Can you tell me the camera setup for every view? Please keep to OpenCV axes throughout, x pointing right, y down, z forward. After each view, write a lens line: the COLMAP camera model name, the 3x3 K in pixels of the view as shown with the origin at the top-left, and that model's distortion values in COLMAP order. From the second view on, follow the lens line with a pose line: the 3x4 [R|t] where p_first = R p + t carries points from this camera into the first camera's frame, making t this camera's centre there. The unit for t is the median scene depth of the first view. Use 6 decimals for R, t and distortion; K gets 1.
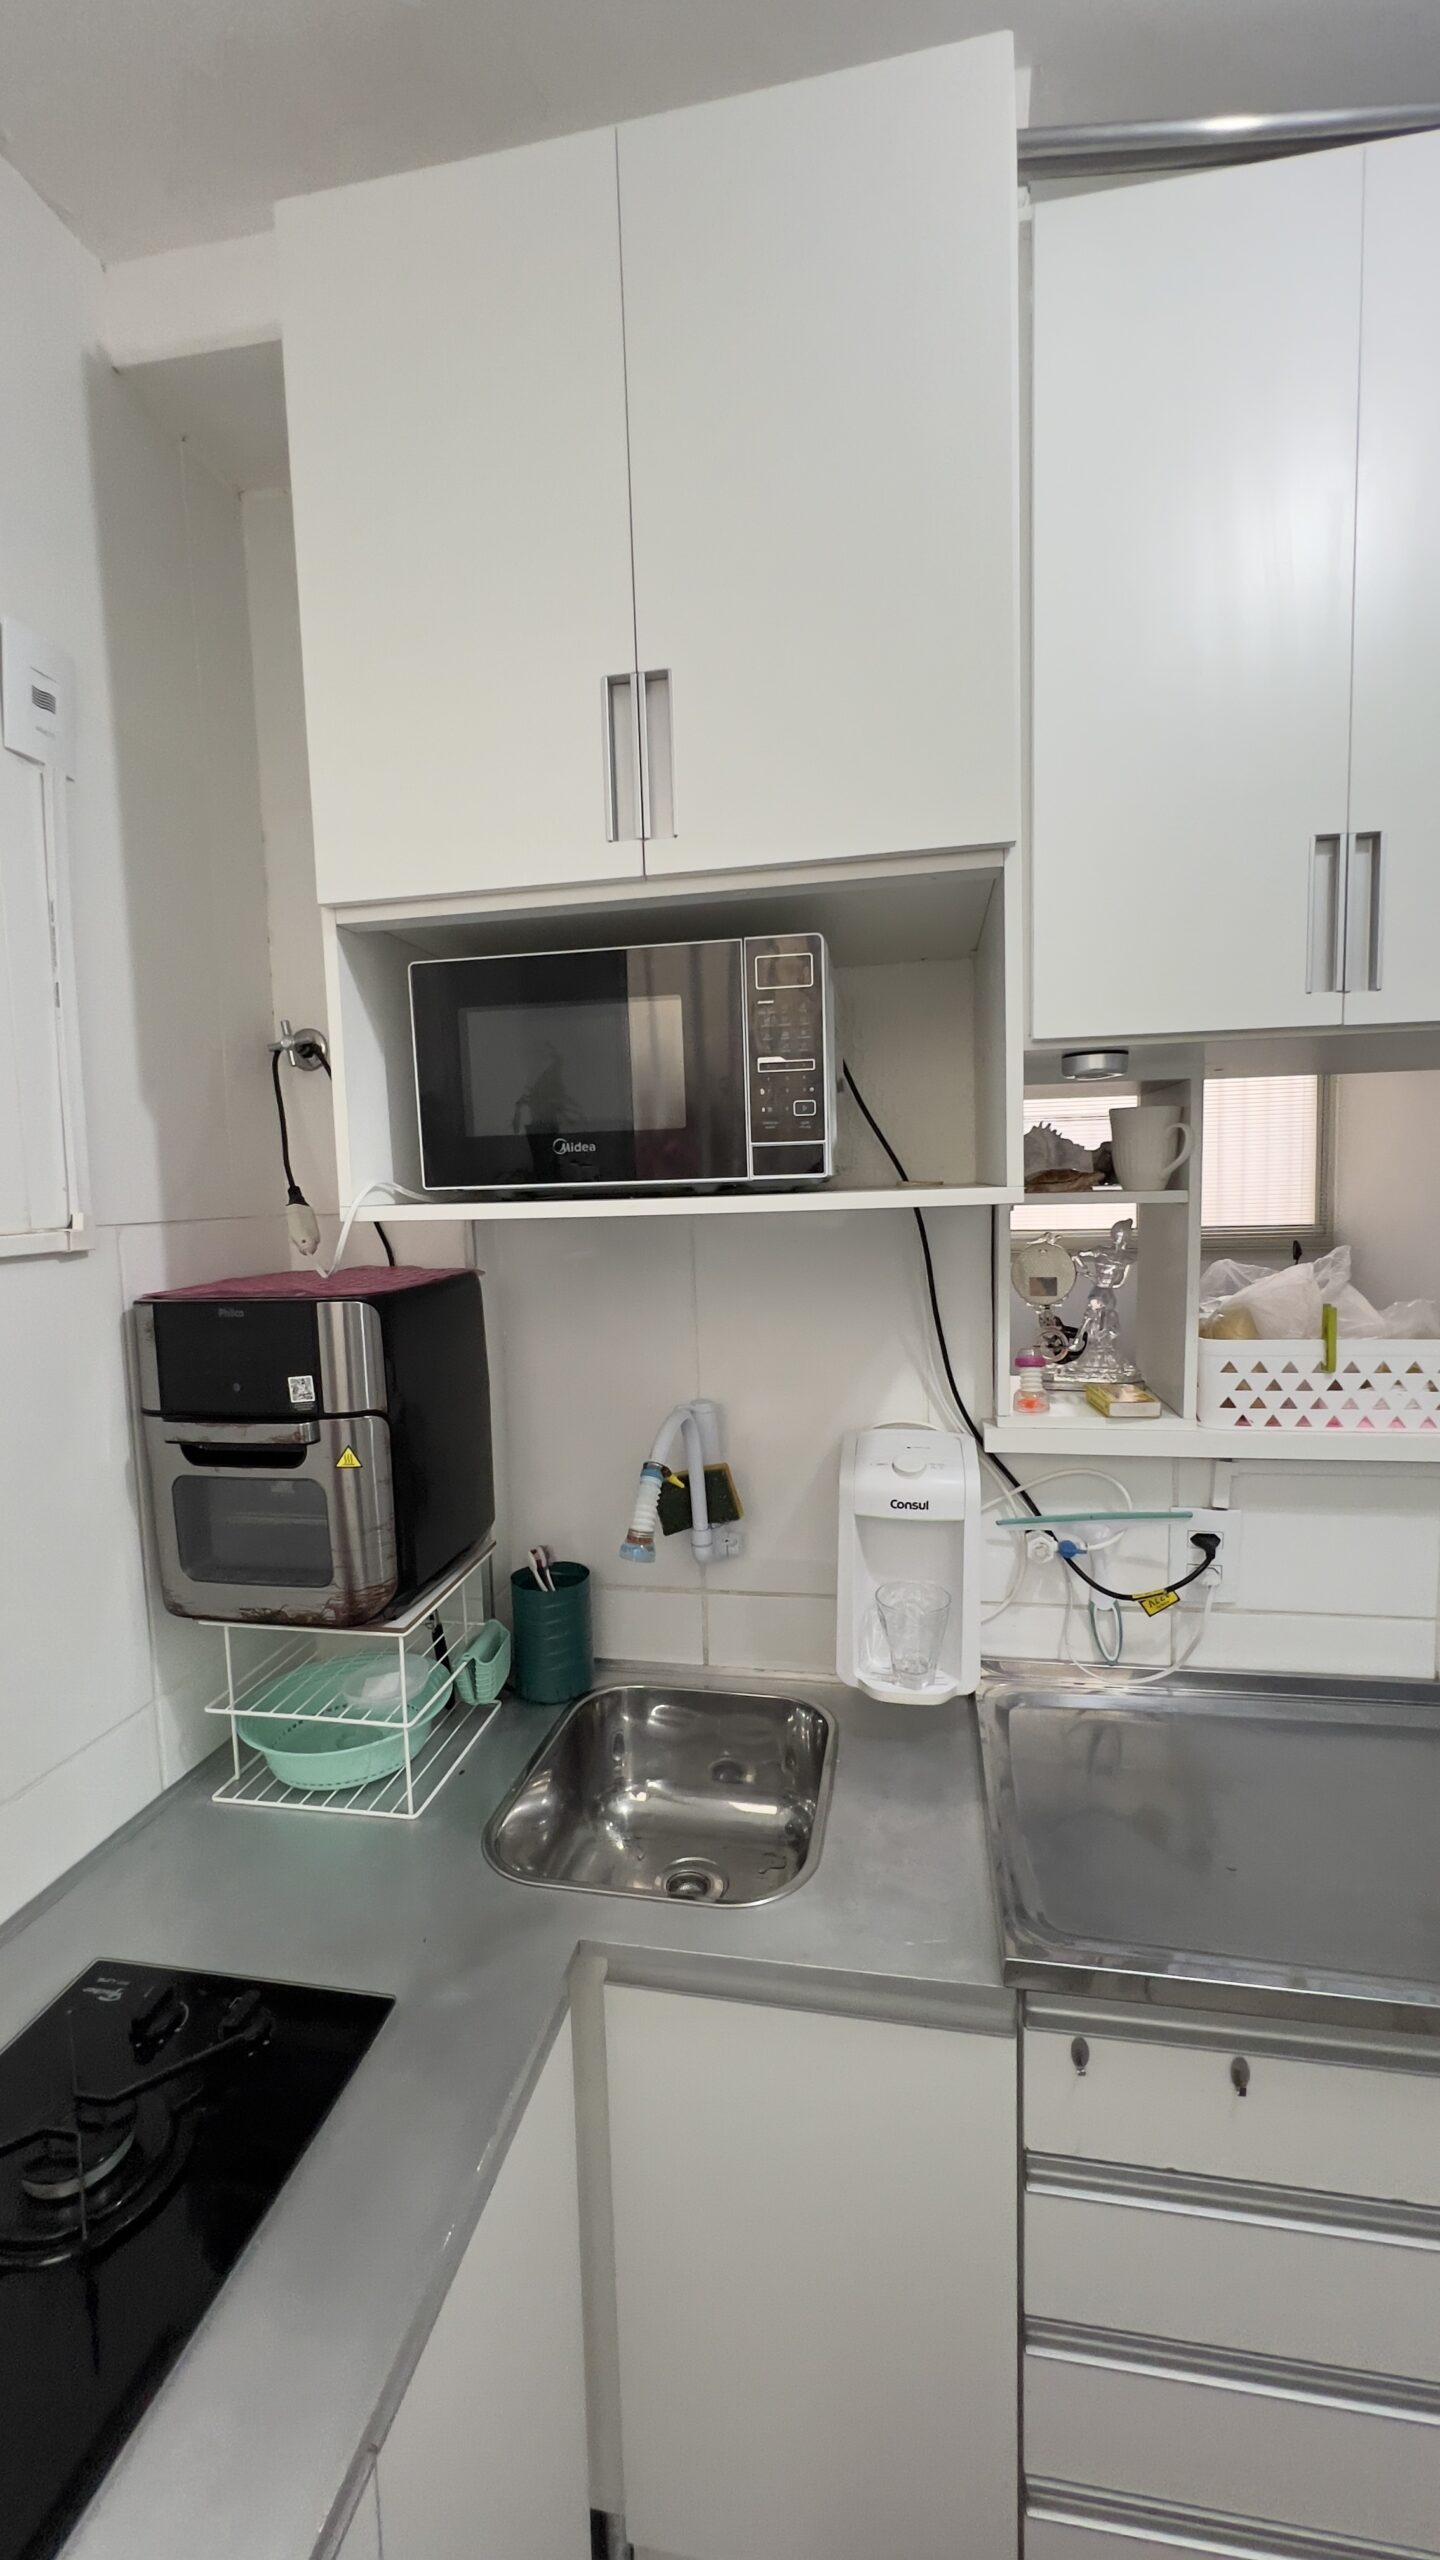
lens RADIAL K [[1025.9, 0, 726.0], [0, 1025.9, 1271.7], [0, 0, 1]] dist [-0.004362, 0.001361]
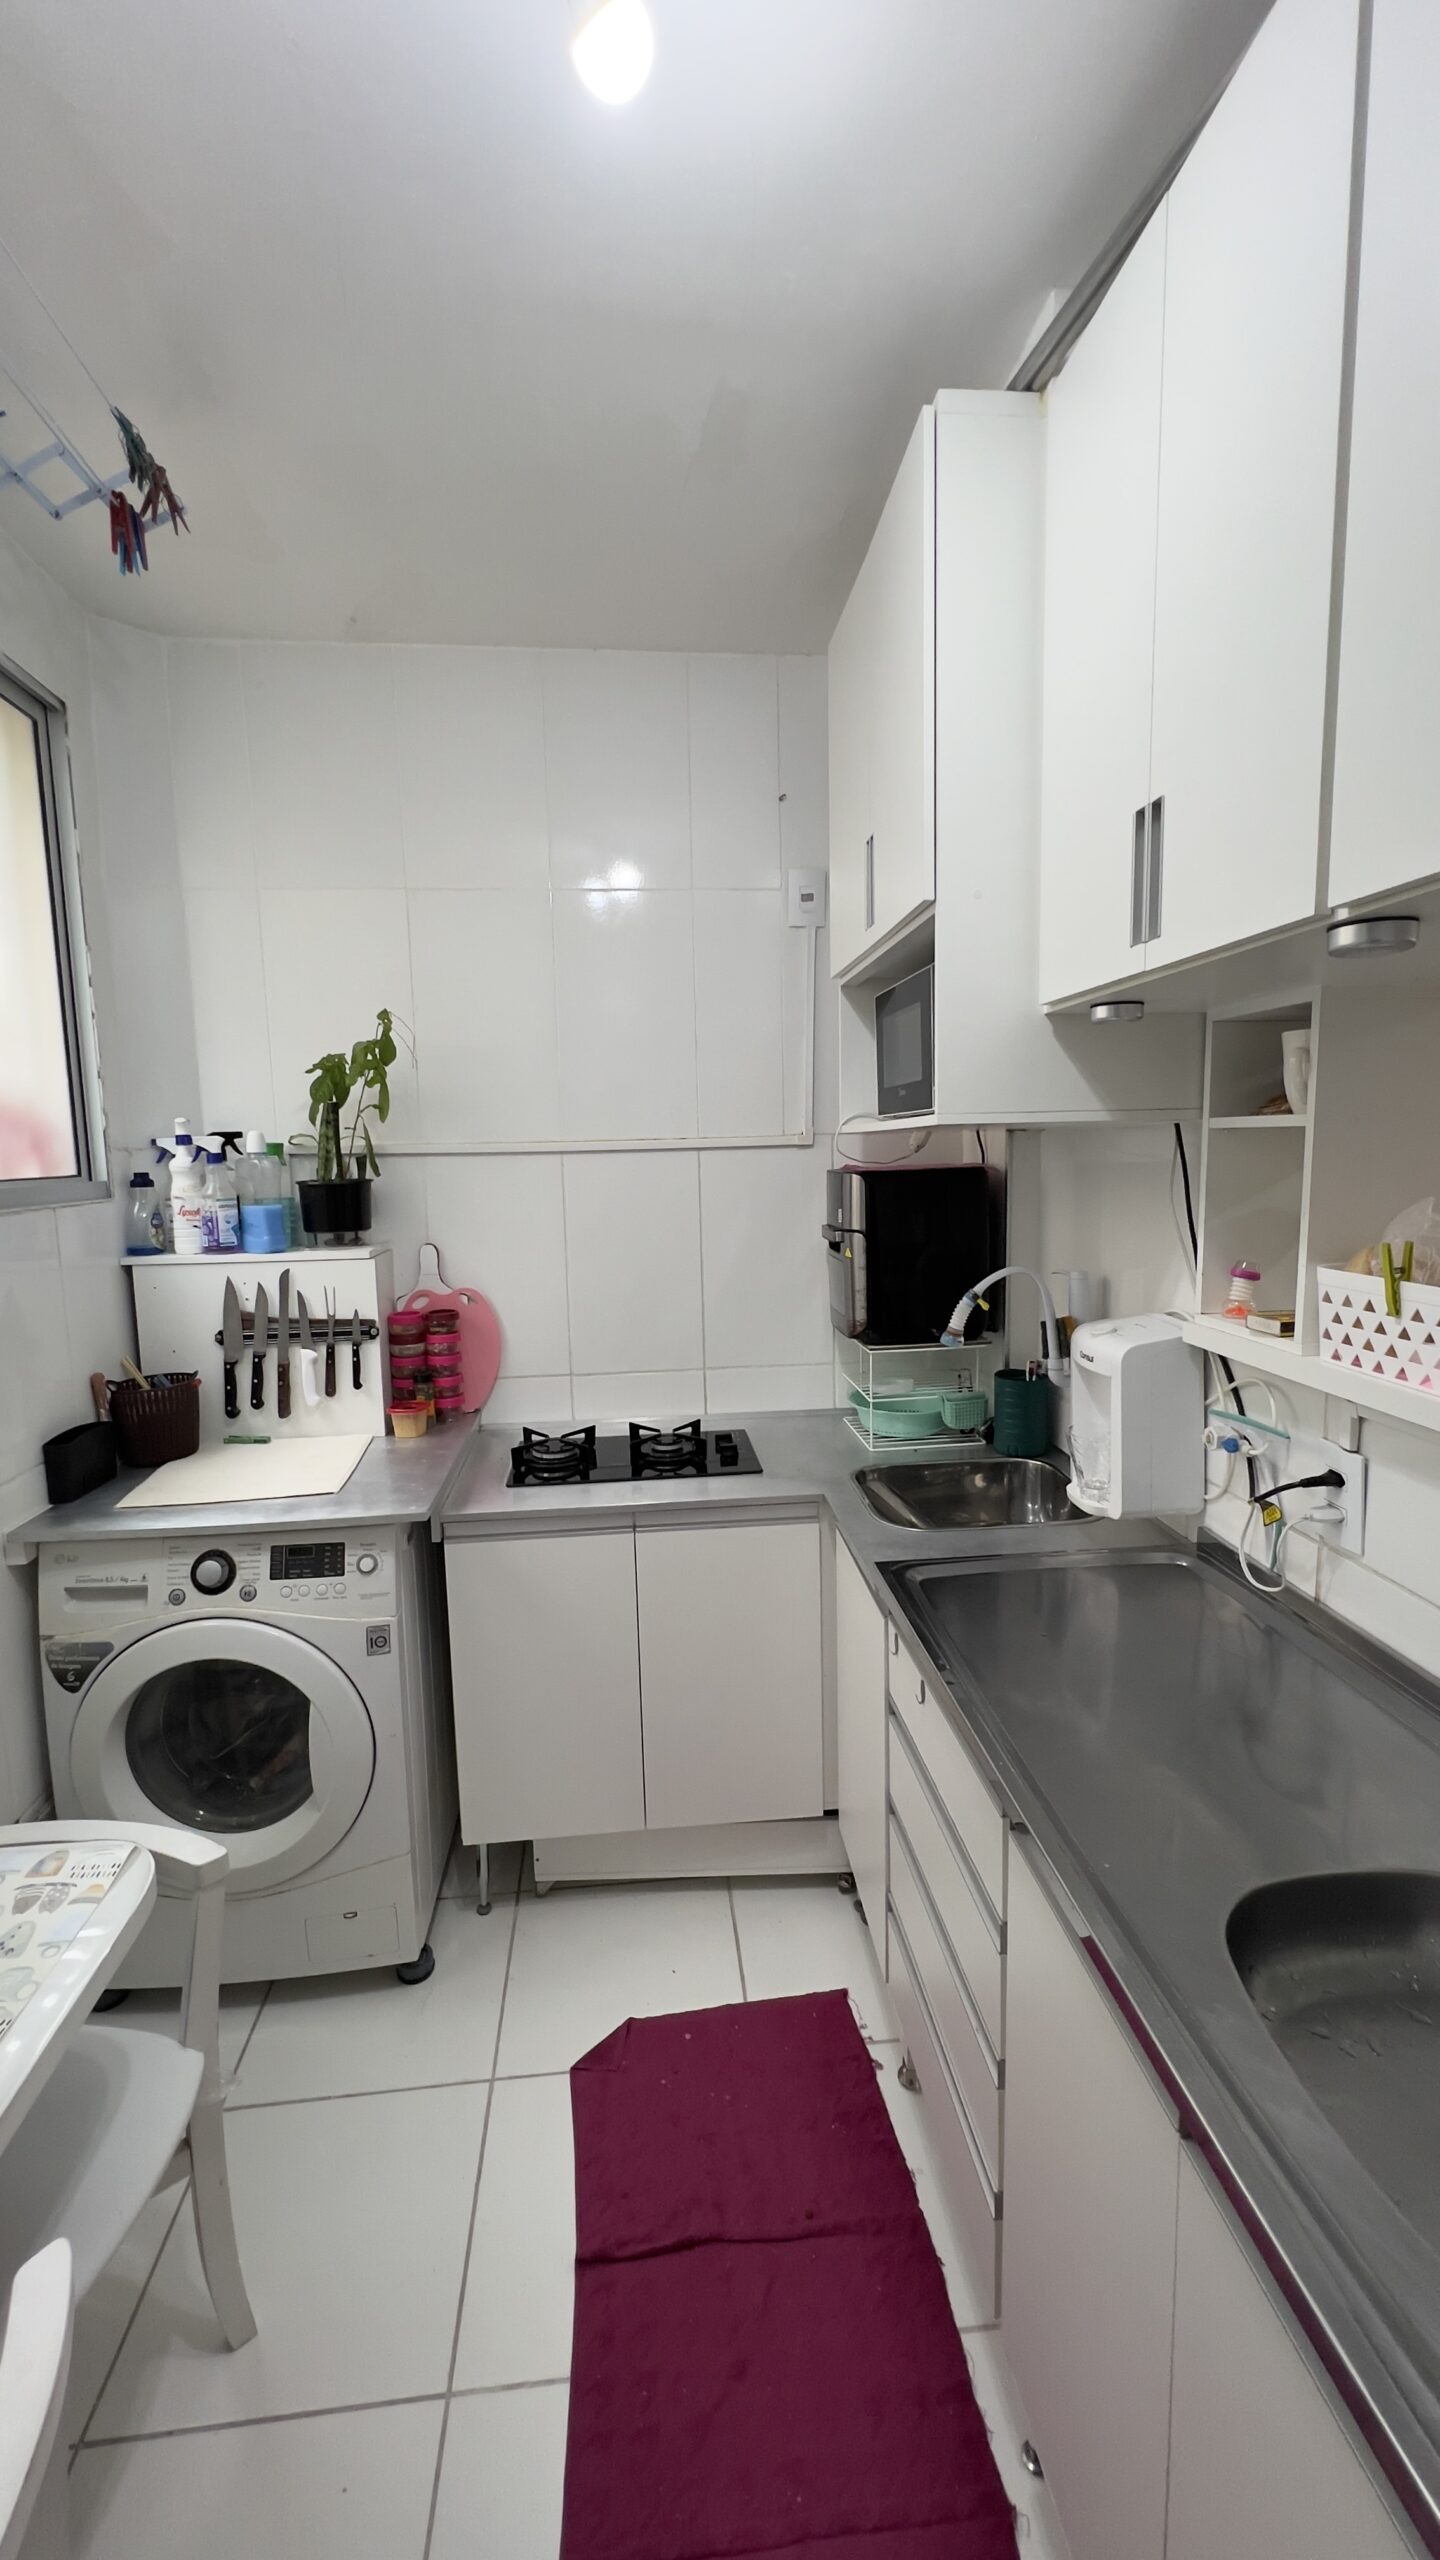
lens RADIAL K [[1026.0, 0, 719.6], [0, 1026.0, 1273.9], [0, 0, 1]] dist [-0.001773, 0.000343]
pose [[0.263584, 0.141562, -0.954193, 1.269344], [-0.073645, 0.989240, 0.126418, -0.009257], [0.961821, 0.036950, 0.271173, 0.178915]]
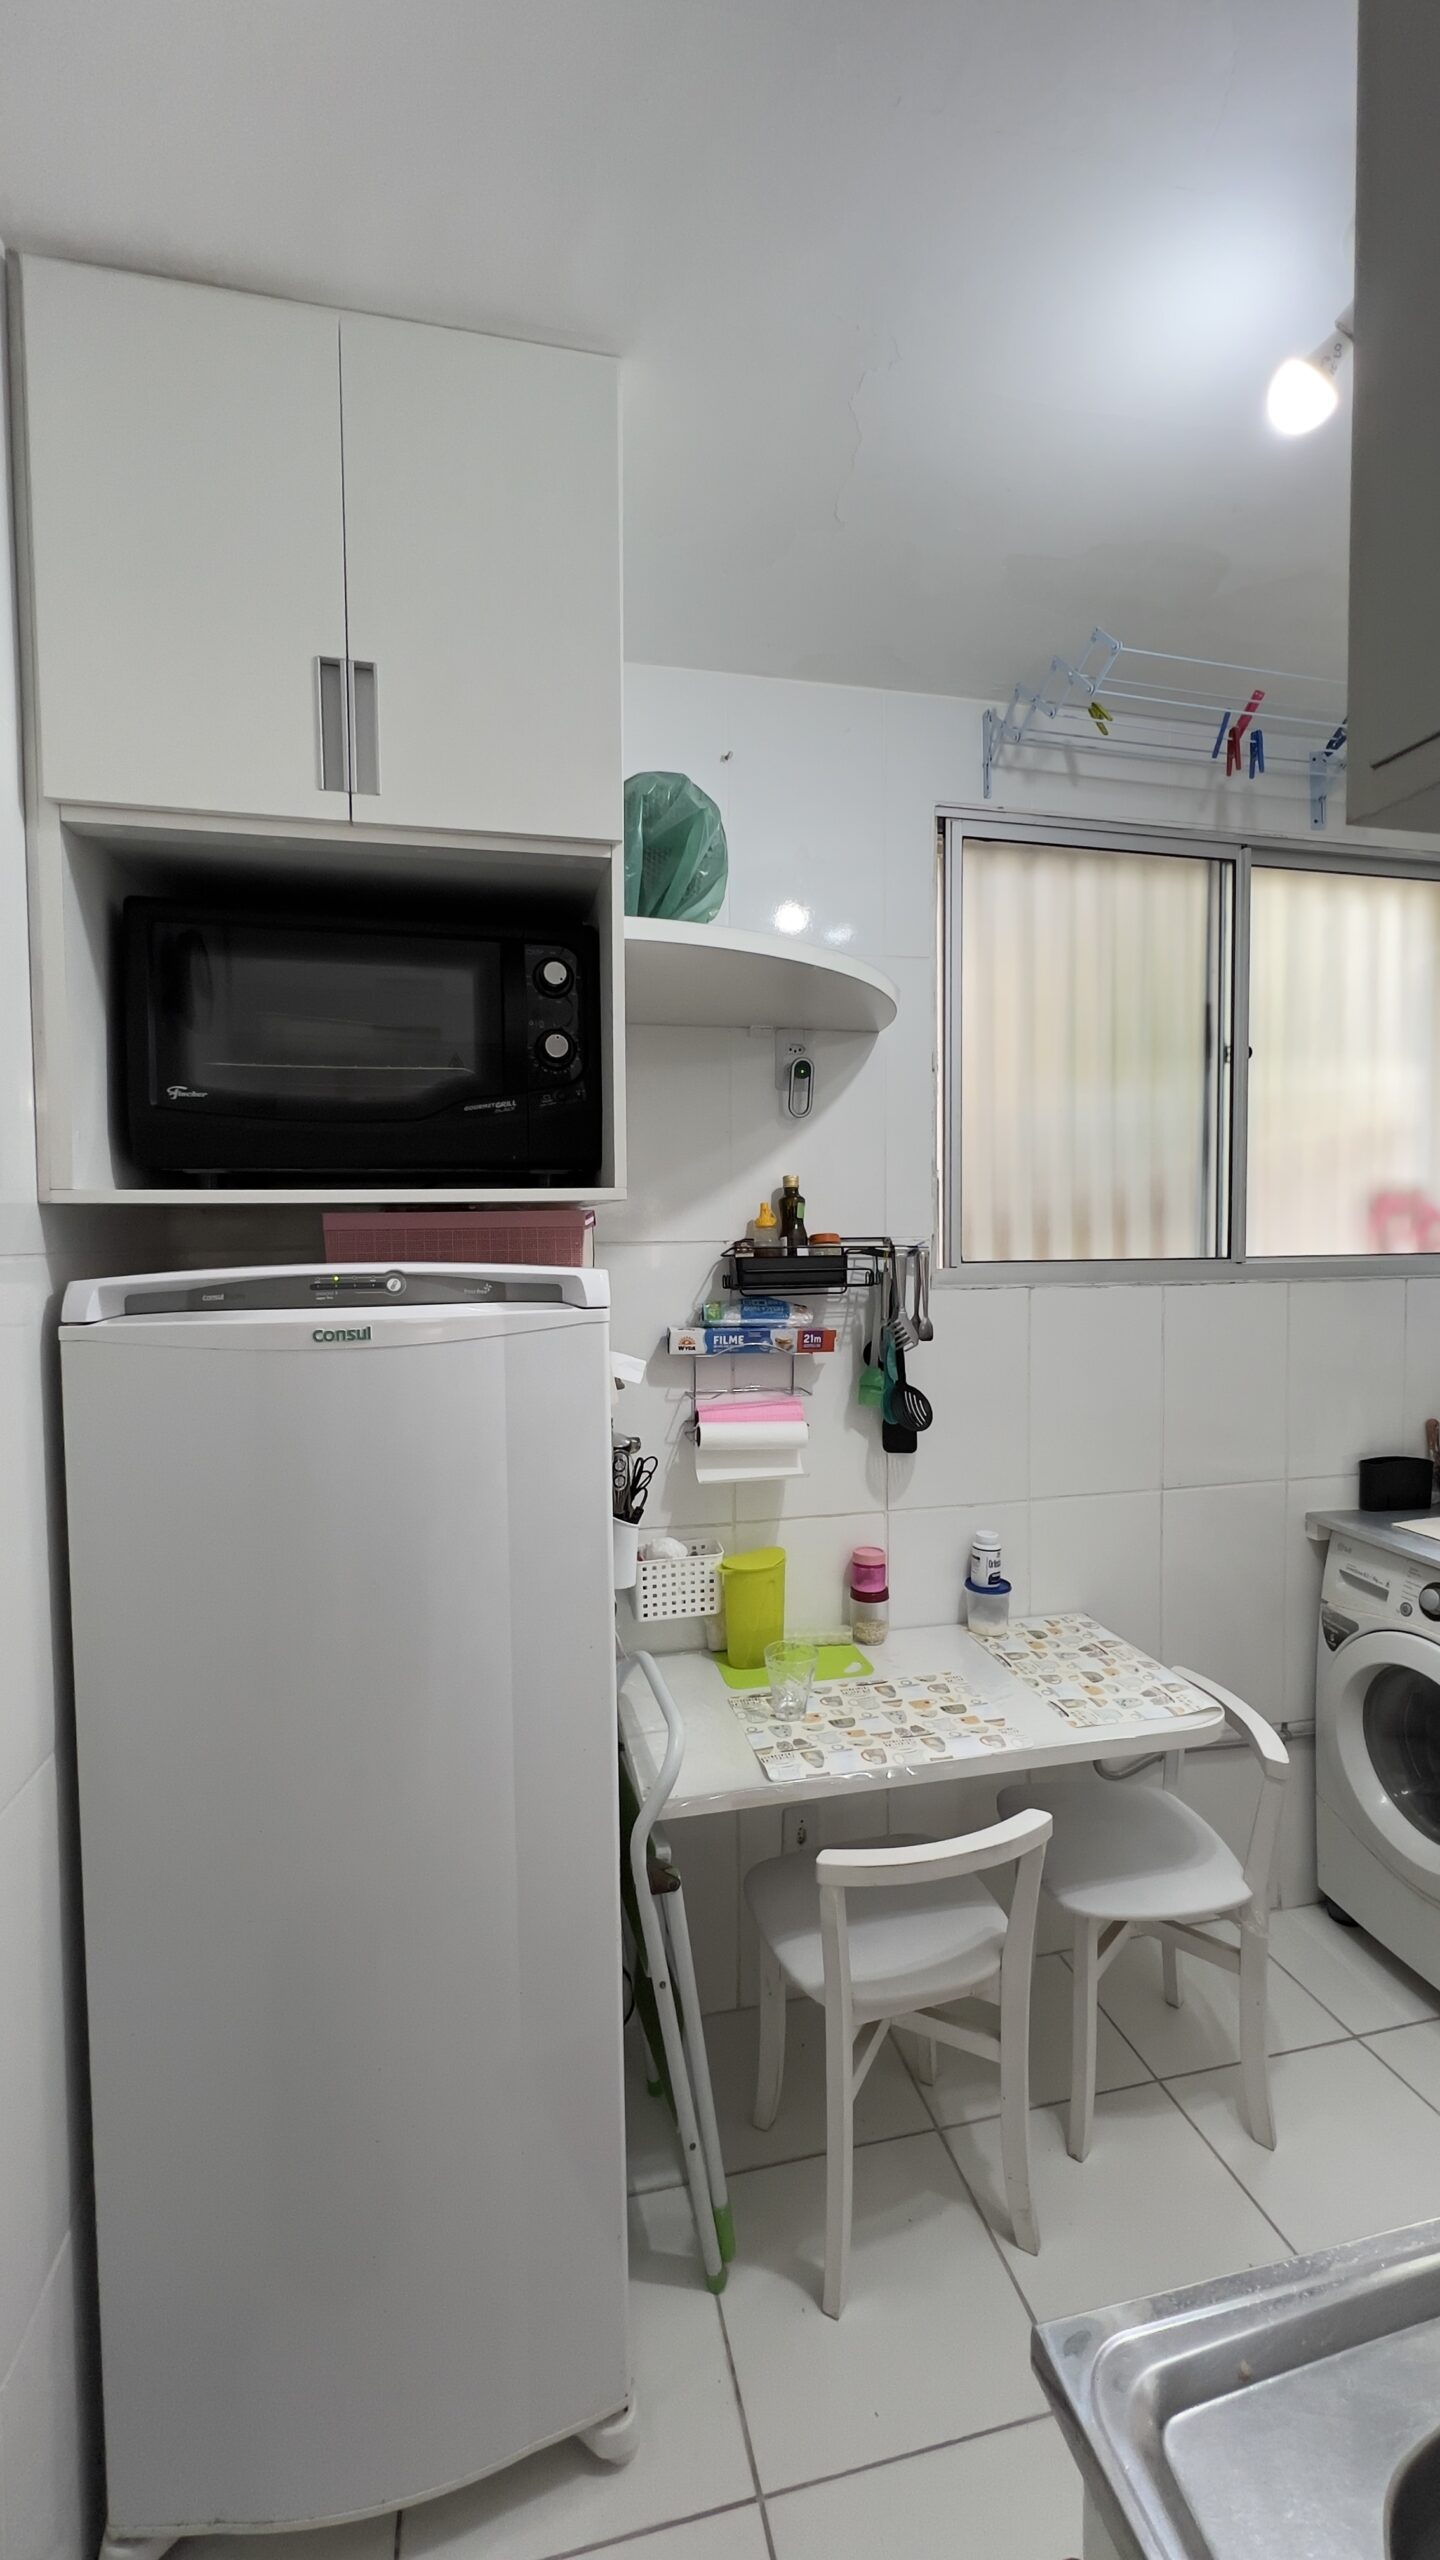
lens RADIAL K [[1025.9, 0, 719.1], [0, 1025.9, 1269.6], [0, 0, 1]] dist [-0.004362, 0.001361]
pose [[-0.923155, 0.053712, -0.380656, 1.433026], [0.000711, 0.990428, 0.138028, -0.116984], [0.384427, 0.127150, -0.914357, 0.863508]]
